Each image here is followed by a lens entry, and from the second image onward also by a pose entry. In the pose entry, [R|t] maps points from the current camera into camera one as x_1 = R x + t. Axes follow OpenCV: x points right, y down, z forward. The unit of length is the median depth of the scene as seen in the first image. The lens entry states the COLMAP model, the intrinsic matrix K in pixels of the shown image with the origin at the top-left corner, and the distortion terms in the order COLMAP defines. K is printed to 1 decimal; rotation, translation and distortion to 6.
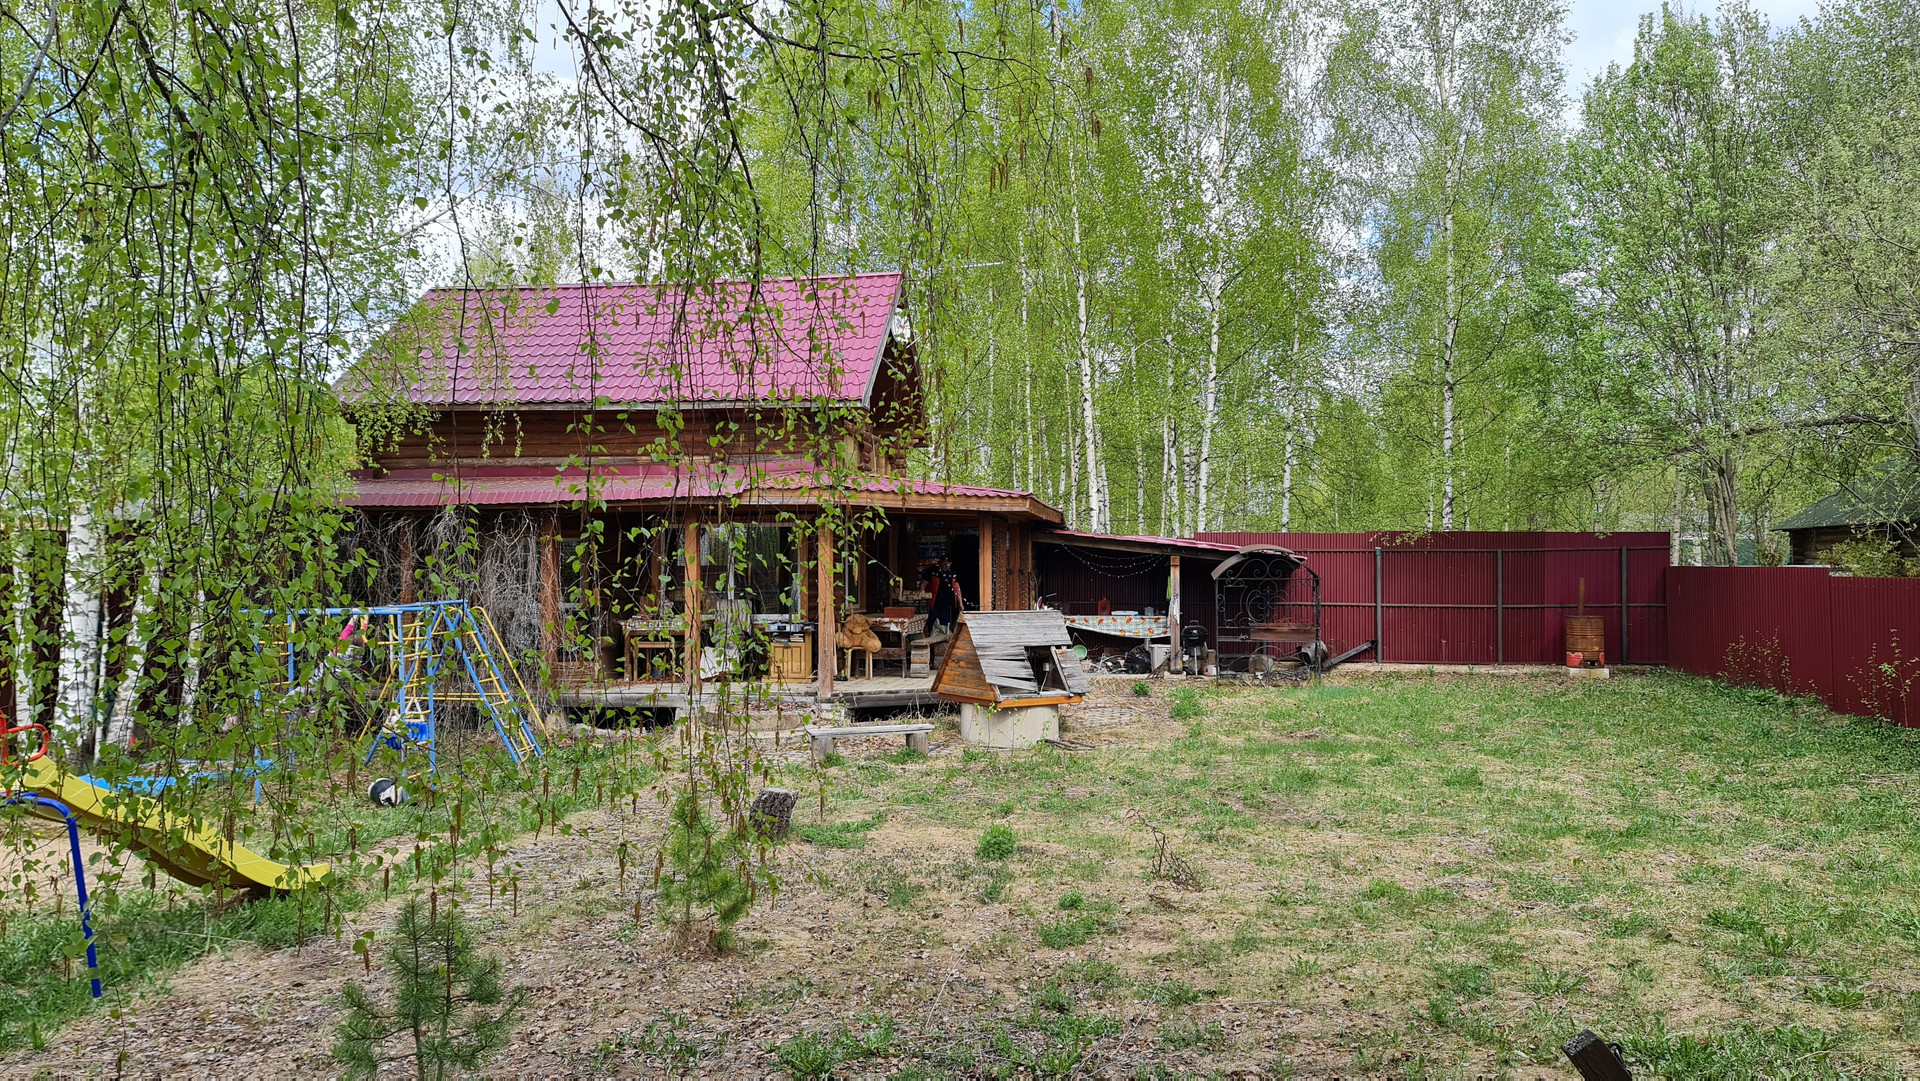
lens RADIAL K [[1378.0, 0, 953.2], [0, 1378.0, 557.9], [0, 0, 1]] dist [0.062623, -0.043136]
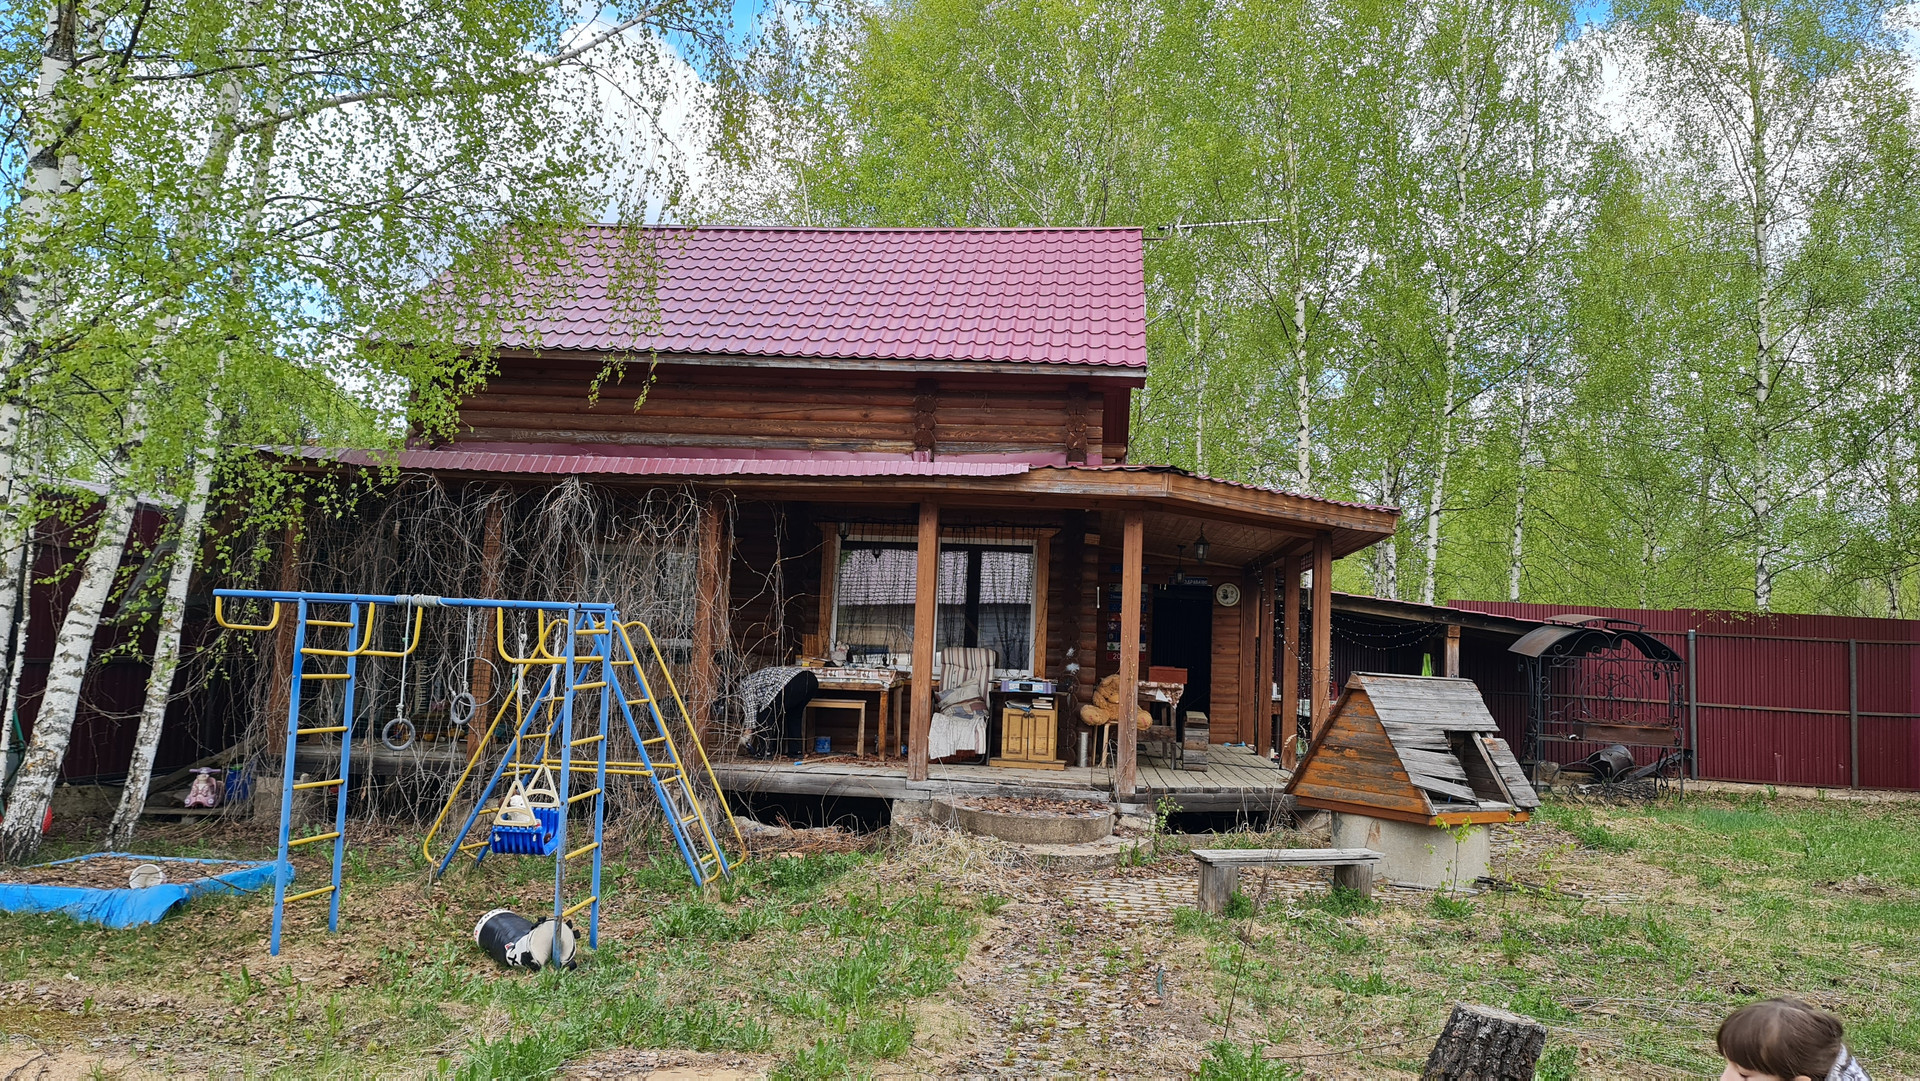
lens RADIAL K [[1378.0, 0, 951.6], [0, 1378.0, 541.0], [0, 0, 1]] dist [0.062623, -0.043136]
pose [[0.998262, 0.050508, 0.030378, -0.186878], [-0.047985, 0.995741, -0.078728, 0.034388], [-0.034225, 0.077134, 0.996433, 0.315838]]
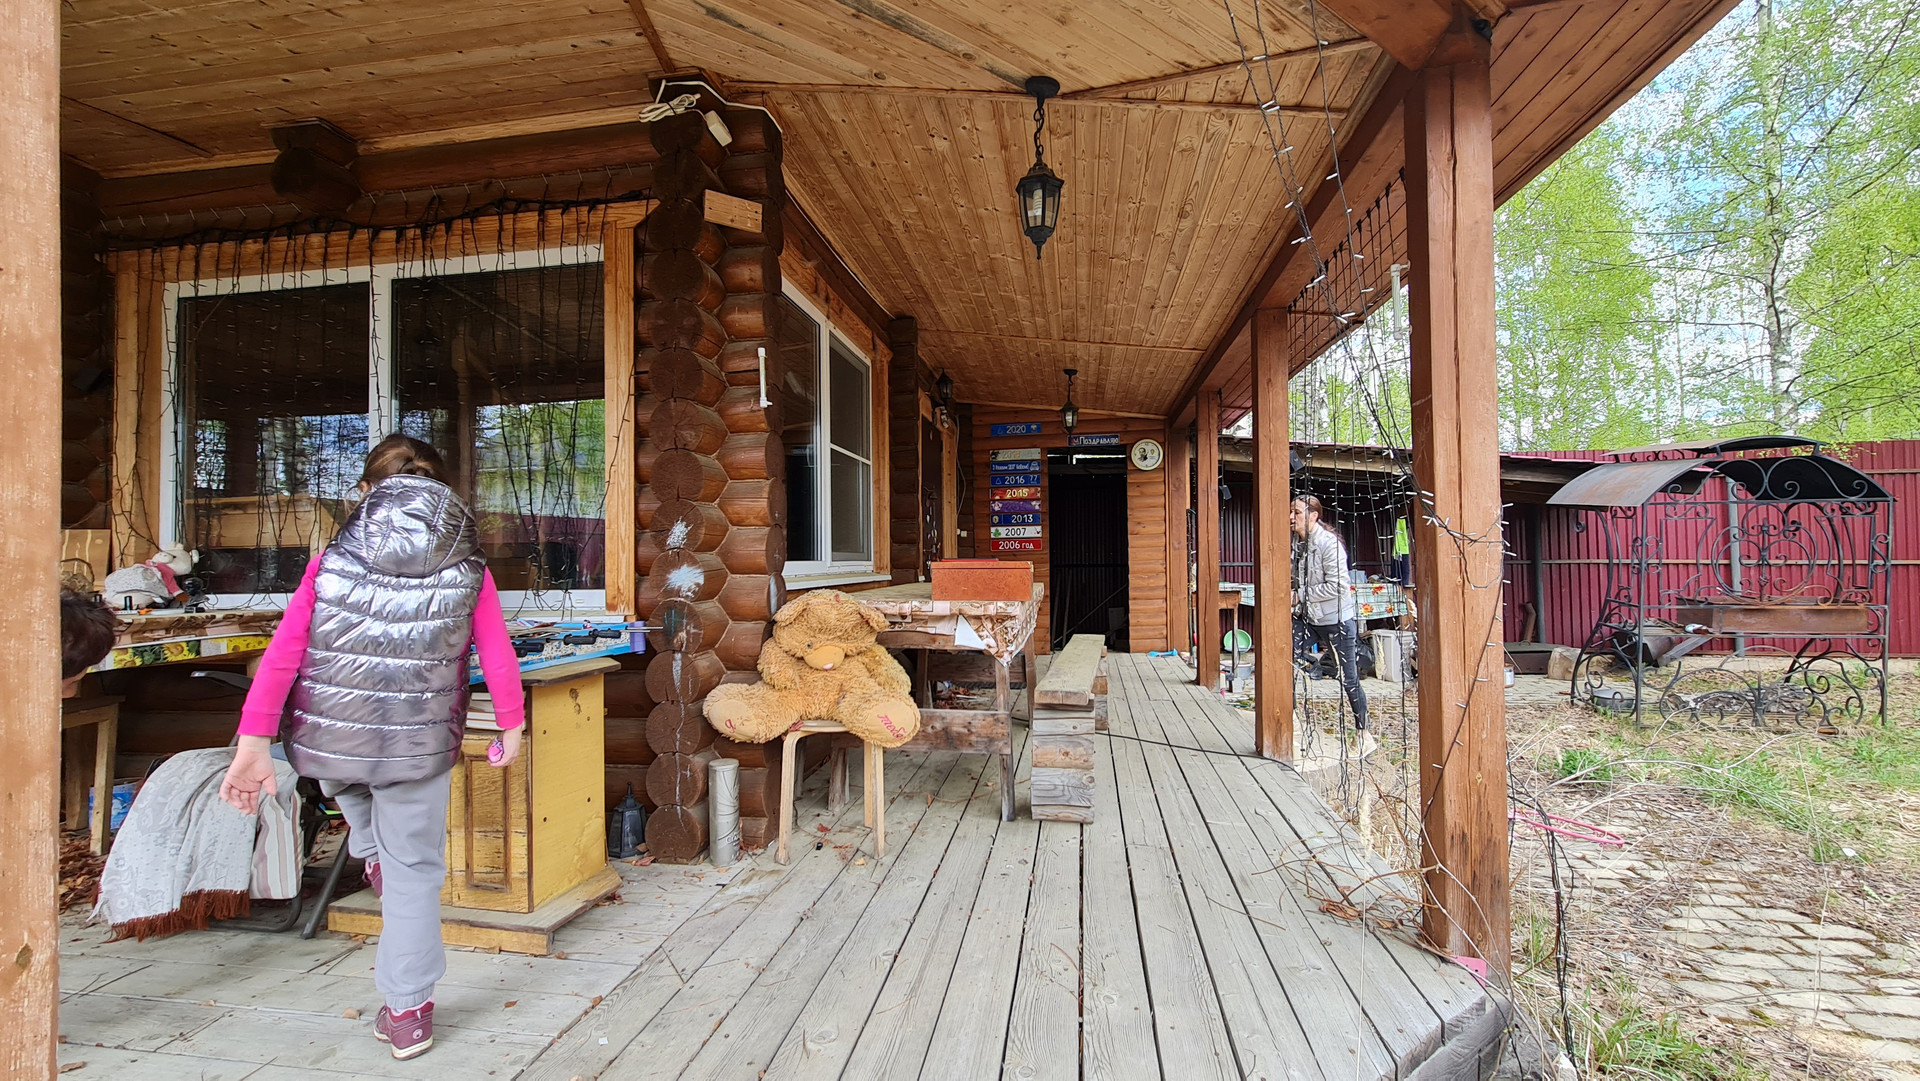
lens RADIAL K [[779.1, 0, 960.9], [0, 779.1, 551.1], [0, 0, 1]] dist [-0.009101, 0.001741]
pose [[0.999799, -0.008079, -0.018352, -0.043686], [0.008108, 0.999966, 0.001510, 0.035752], [0.018339, -0.001658, 0.999830, 0.904310]]
